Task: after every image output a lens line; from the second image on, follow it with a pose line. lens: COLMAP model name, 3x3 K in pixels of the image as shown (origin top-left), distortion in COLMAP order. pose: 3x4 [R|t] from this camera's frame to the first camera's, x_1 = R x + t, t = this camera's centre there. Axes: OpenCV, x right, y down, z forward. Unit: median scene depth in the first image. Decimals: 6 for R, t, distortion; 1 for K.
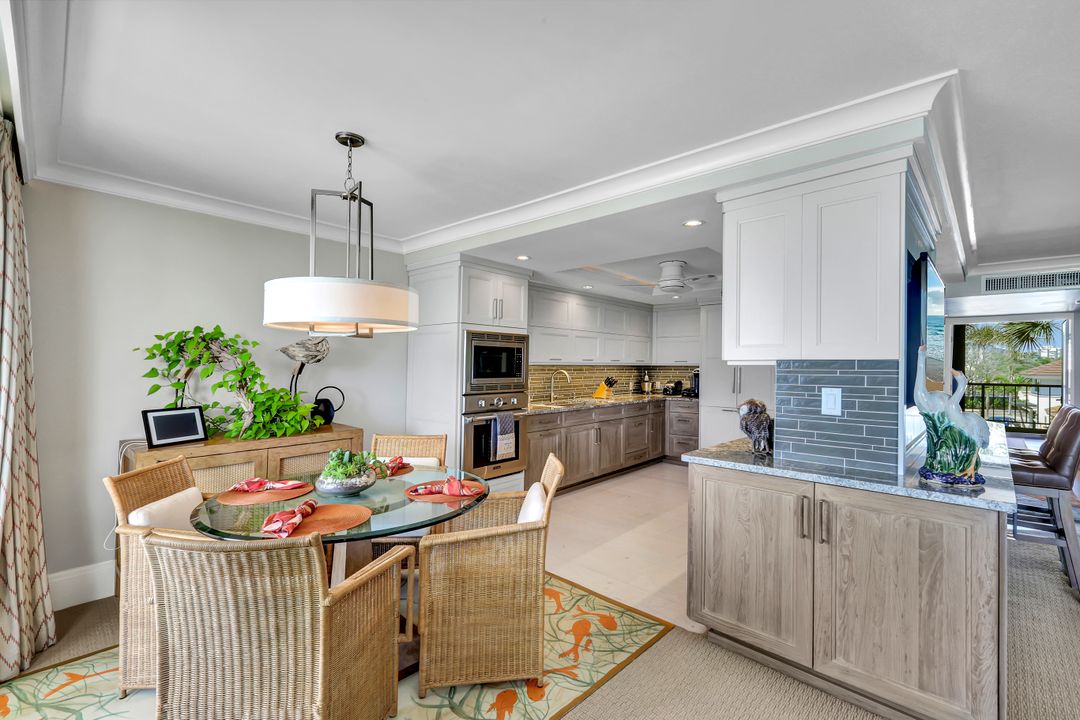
lens RADIAL K [[473.8, 0, 539.1], [0, 473.8, 374.6], [0, 0, 1]] dist [0.006598, -0.002256]
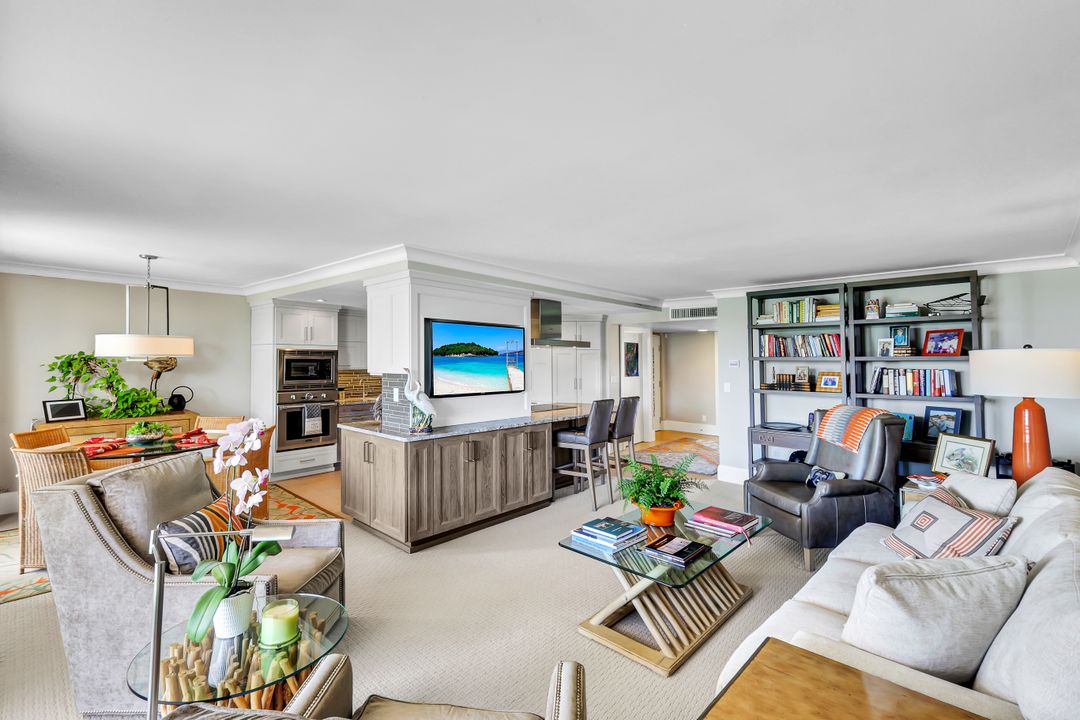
lens RADIAL K [[473.8, 0, 541.7], [0, 473.8, 359.6], [0, 0, 1]] dist [0.006598, -0.002256]
pose [[0.999797, -0.001939, 0.020031, 0.625223], [0.002396, 0.999737, -0.022806, -0.021239], [-0.019981, 0.022849, 0.999539, -0.511319]]
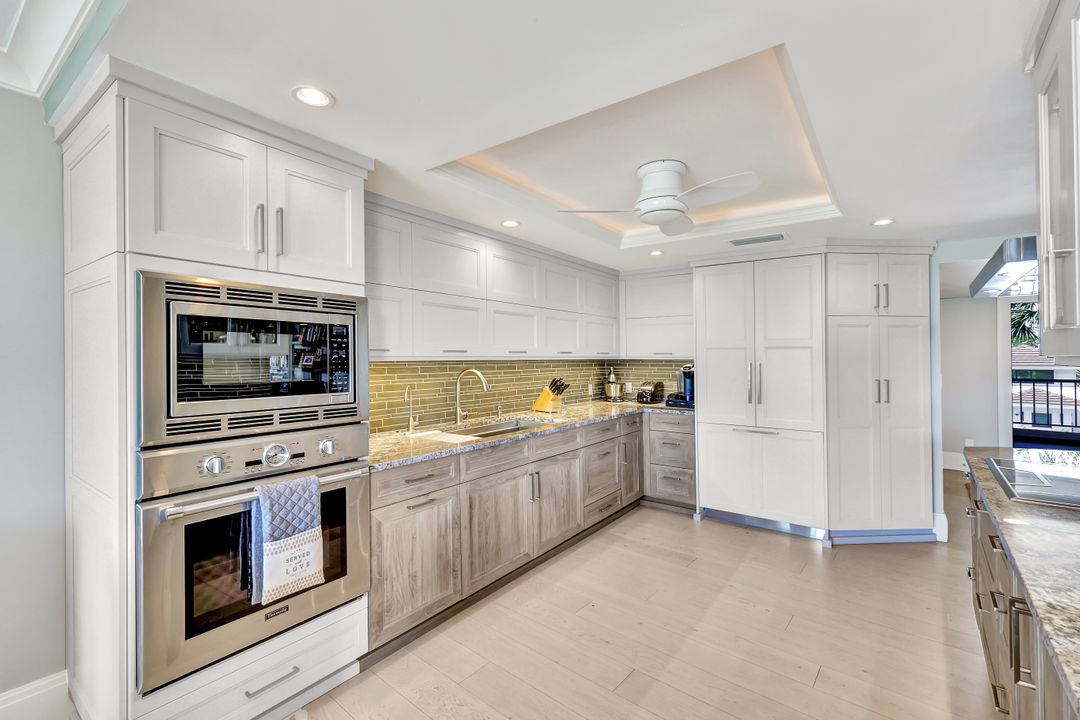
lens RADIAL K [[473.8, 0, 541.1], [0, 473.8, 361.9], [0, 0, 1]] dist [0.006598, -0.002256]
pose [[0.995735, -0.009068, 0.091810, 0.108169], [0.010174, 0.999881, -0.011578, -0.015797], [-0.091694, 0.012463, 0.995709, 0.580855]]
